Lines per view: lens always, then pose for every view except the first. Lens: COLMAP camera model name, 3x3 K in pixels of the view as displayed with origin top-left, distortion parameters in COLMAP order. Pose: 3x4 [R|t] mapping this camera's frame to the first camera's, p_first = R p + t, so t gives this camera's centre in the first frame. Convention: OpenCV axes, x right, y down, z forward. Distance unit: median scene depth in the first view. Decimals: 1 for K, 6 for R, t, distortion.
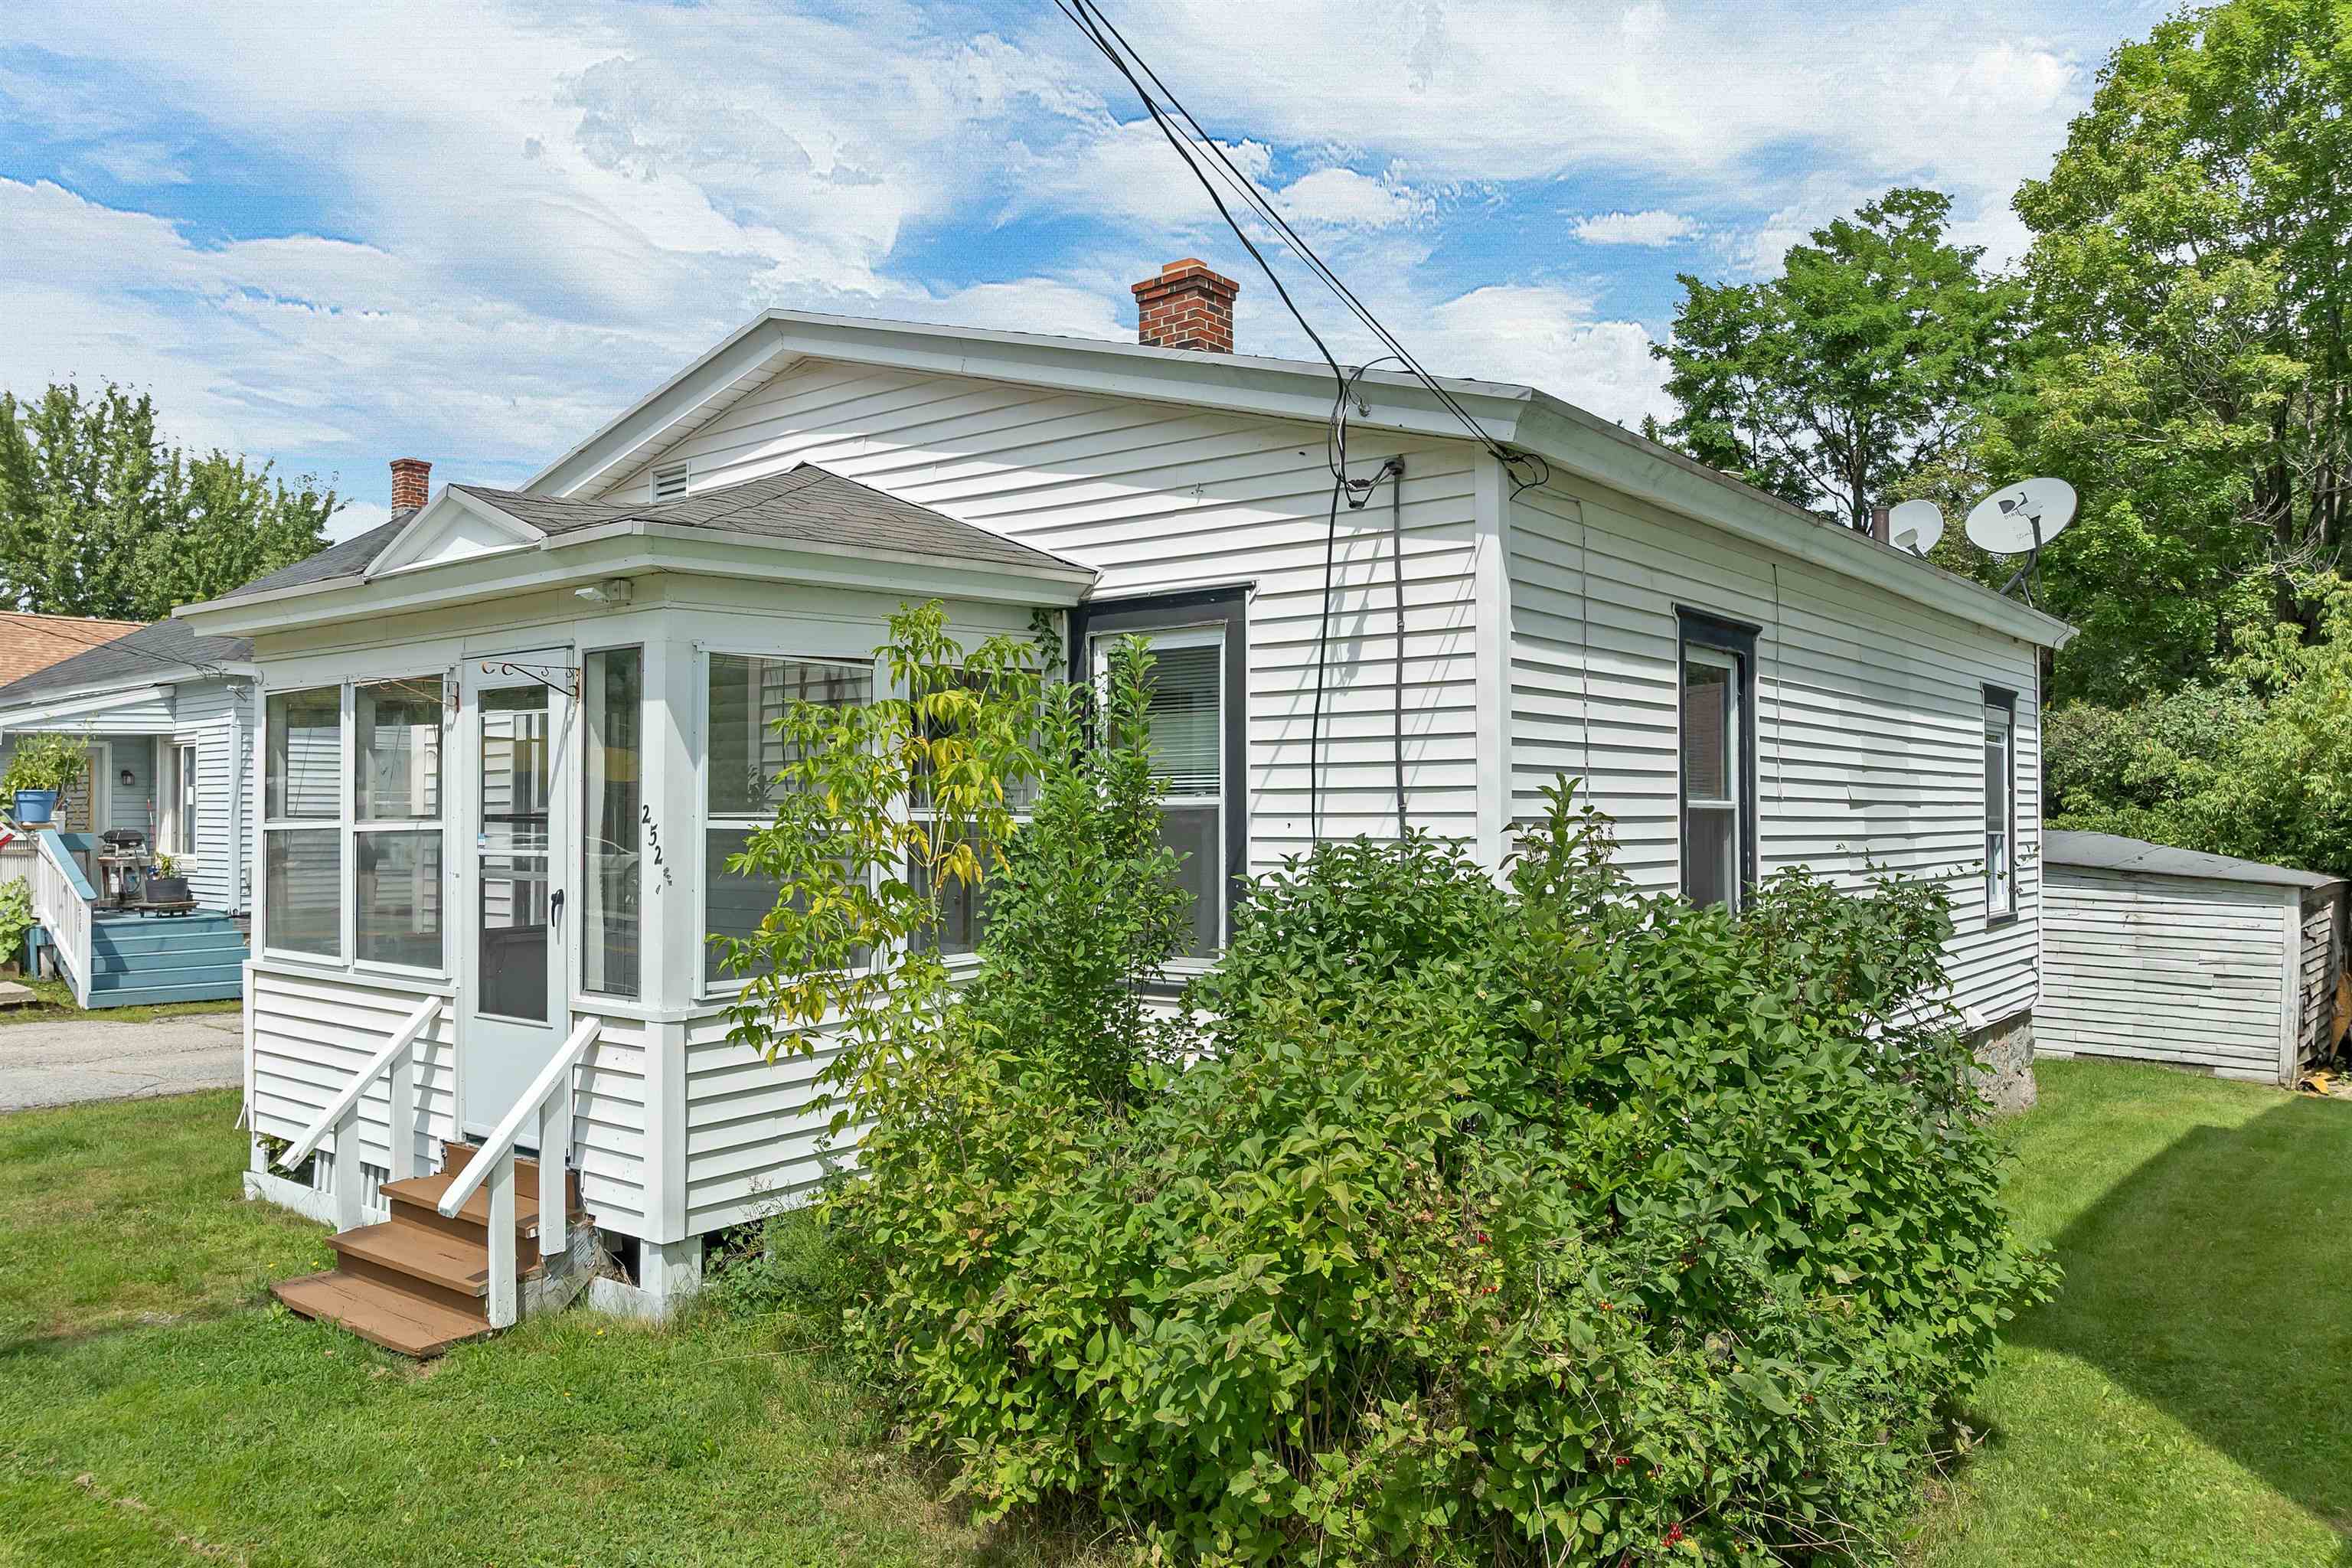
lens RADIAL K [[1712.1, 0, 1168.9], [0, 1712.1, 791.7], [0, 0, 1]] dist [-0.043241, 0.012389]
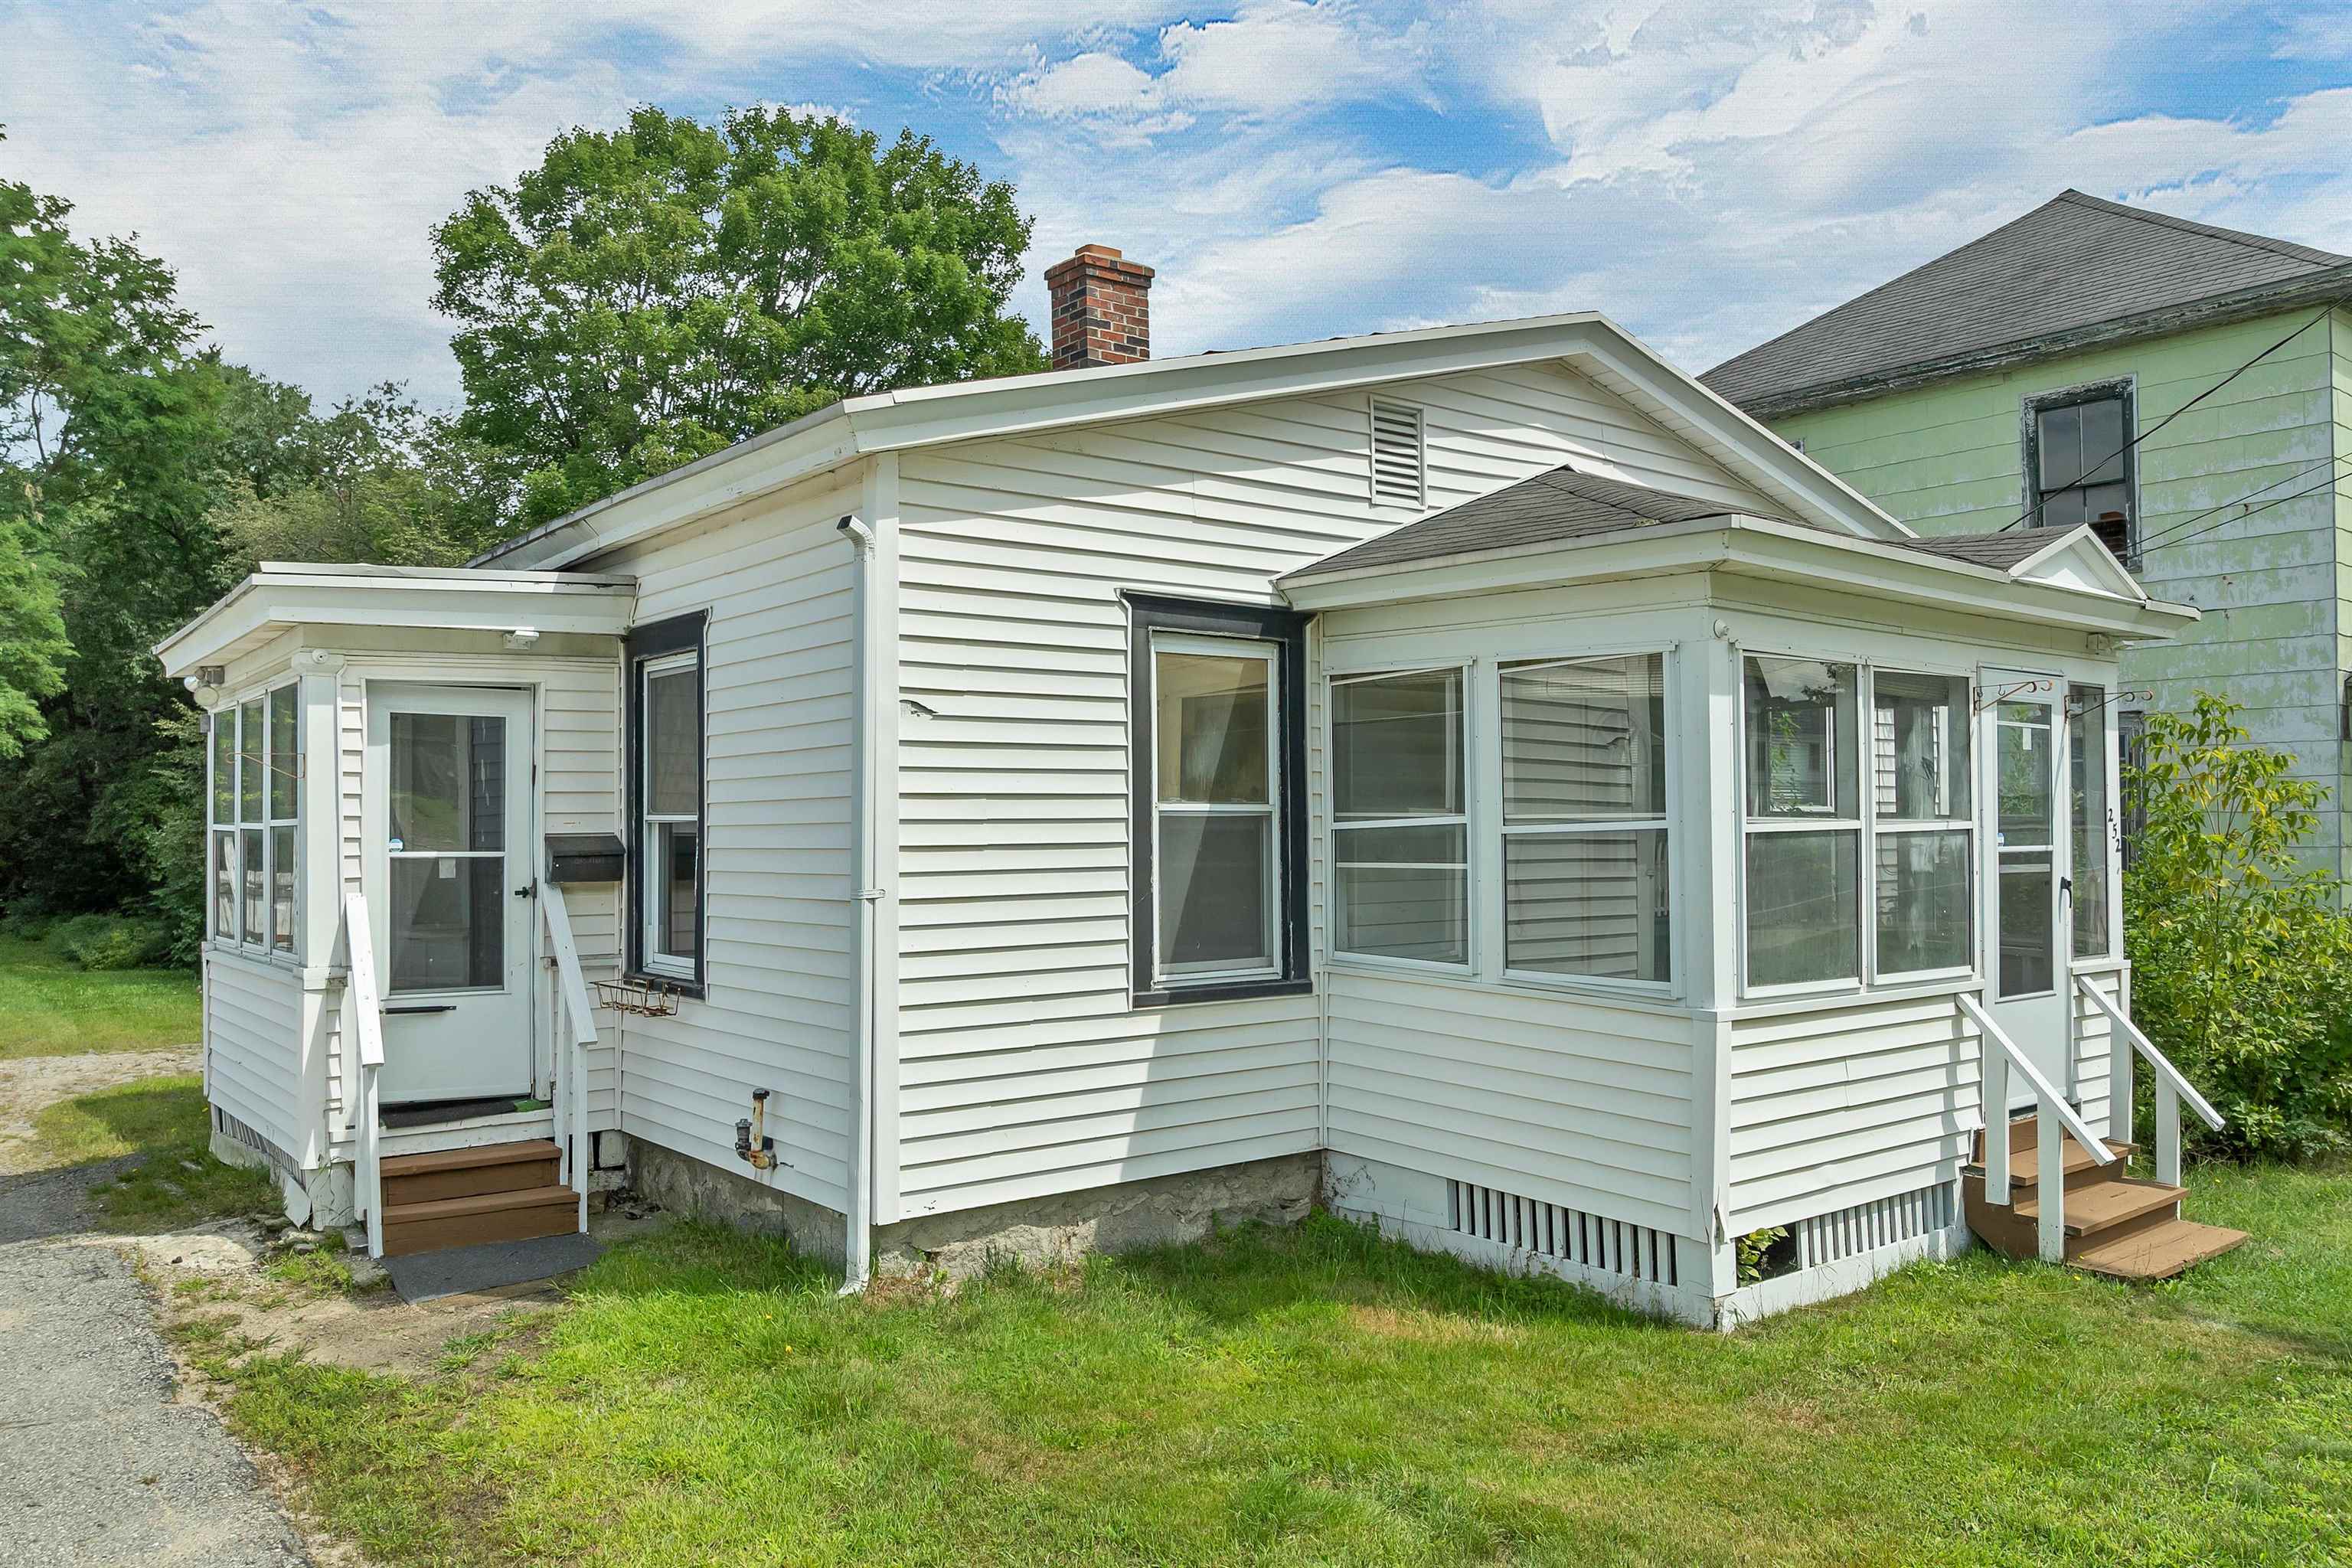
lens RADIAL K [[1712.1, 0, 1168.9], [0, 1712.1, 791.7], [0, 0, 1]] dist [-0.043241, 0.012389]
pose [[0.230856, 0.020342, 0.972775, -1.571355], [-0.013672, 0.999751, -0.017662, 0.024861], [-0.972892, -0.009222, 0.231076, 1.259844]]
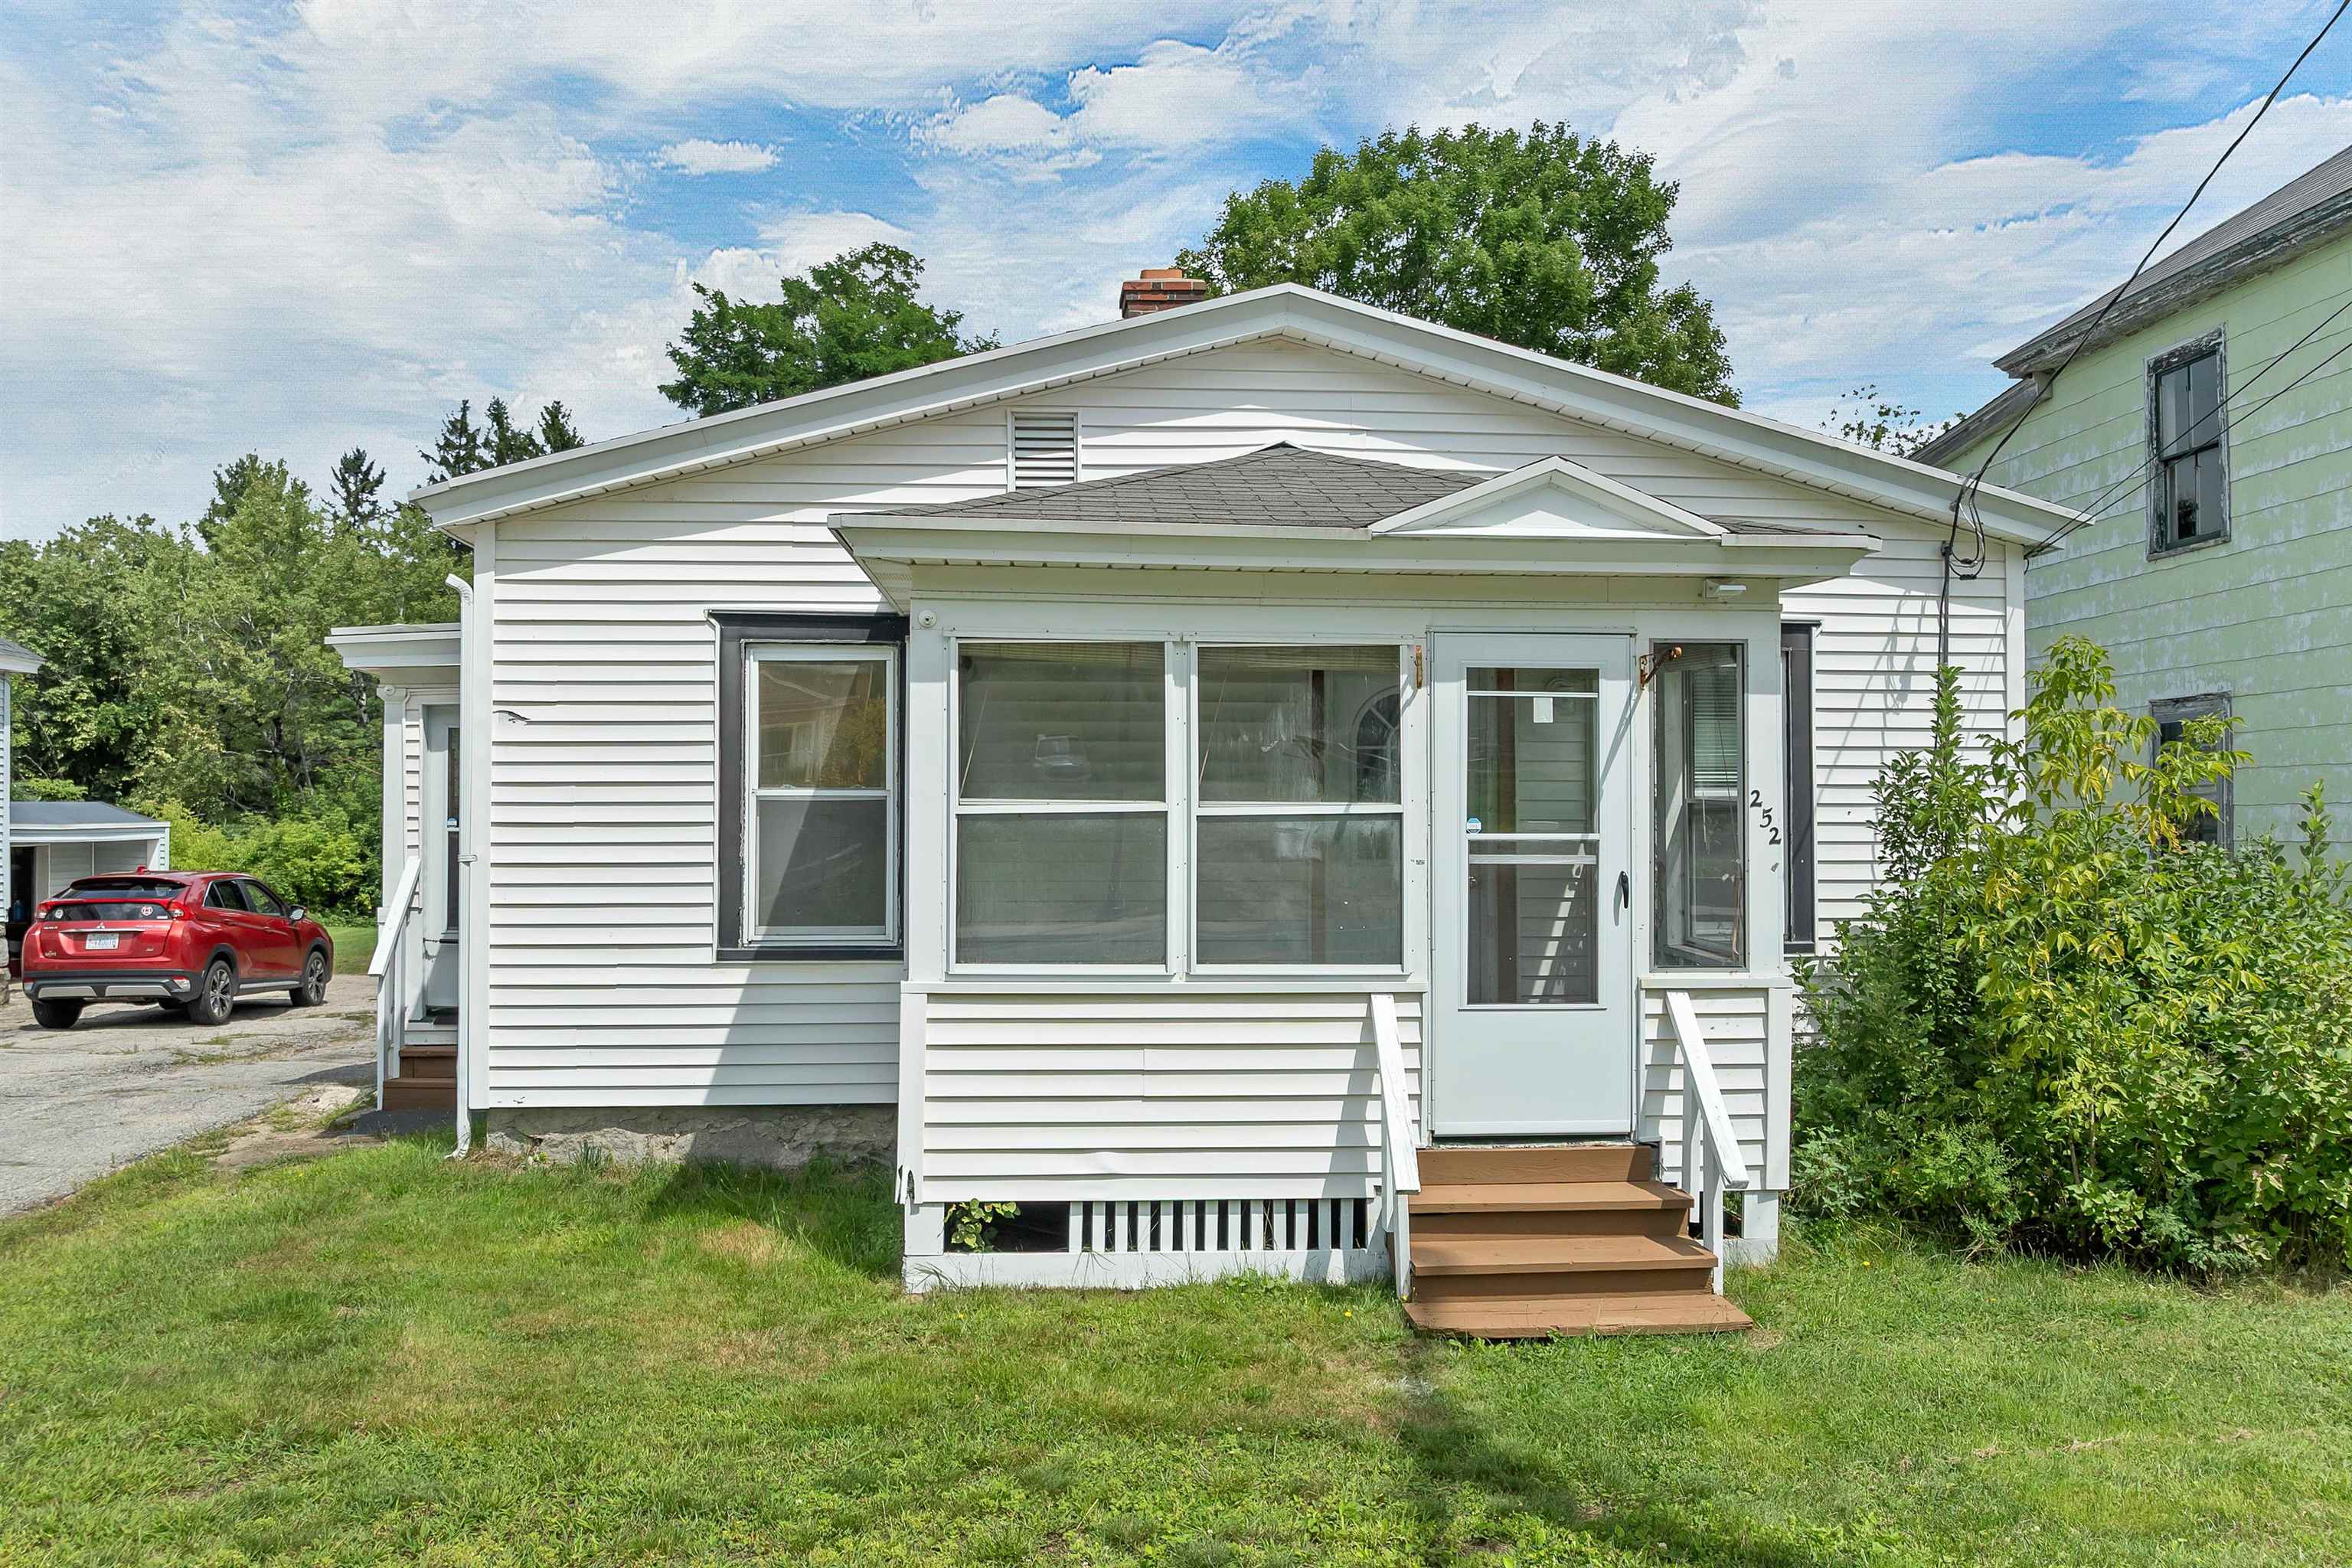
lens RADIAL K [[1712.1, 0, 1168.9], [0, 1712.1, 791.7], [0, 0, 1]] dist [-0.043241, 0.012389]
pose [[0.731375, 0.013898, 0.681834, -1.178321], [-0.014168, 0.999886, -0.005184, 0.017622], [-0.681828, -0.005869, 0.731489, 0.411630]]
